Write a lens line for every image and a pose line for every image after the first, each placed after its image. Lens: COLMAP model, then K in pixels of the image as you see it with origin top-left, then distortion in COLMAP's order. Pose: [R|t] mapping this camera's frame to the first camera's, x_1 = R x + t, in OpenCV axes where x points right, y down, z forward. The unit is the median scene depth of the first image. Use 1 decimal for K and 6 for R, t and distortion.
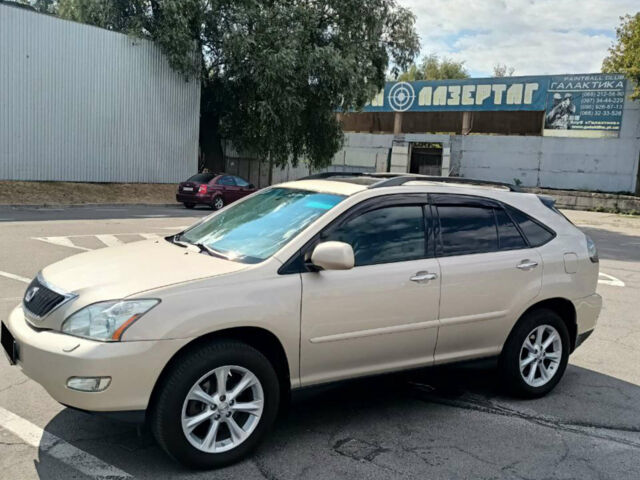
lens RADIAL K [[646.1, 0, 320.0], [0, 646.1, 240.0], [0, 0, 1]] dist [0.130579, -0.224221]
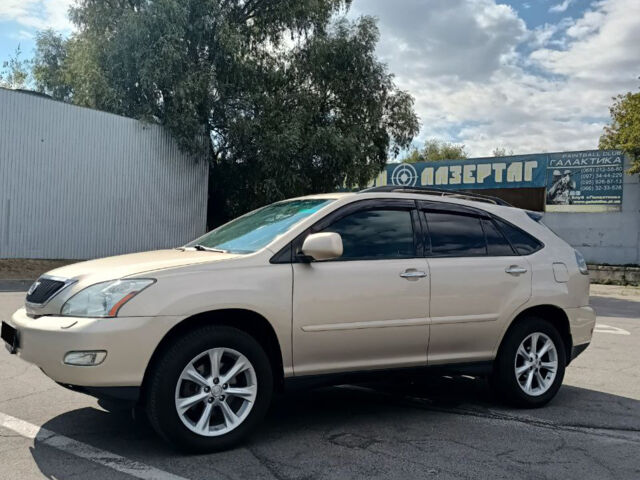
lens RADIAL K [[646.1, 0, 320.0], [0, 646.1, 240.0], [0, 0, 1]] dist [0.130579, -0.224221]
pose [[0.999670, -0.022770, -0.011854, 0.020555], [0.020982, 0.990799, -0.133704, 0.111582], [0.014789, 0.133411, 0.990950, -0.025015]]
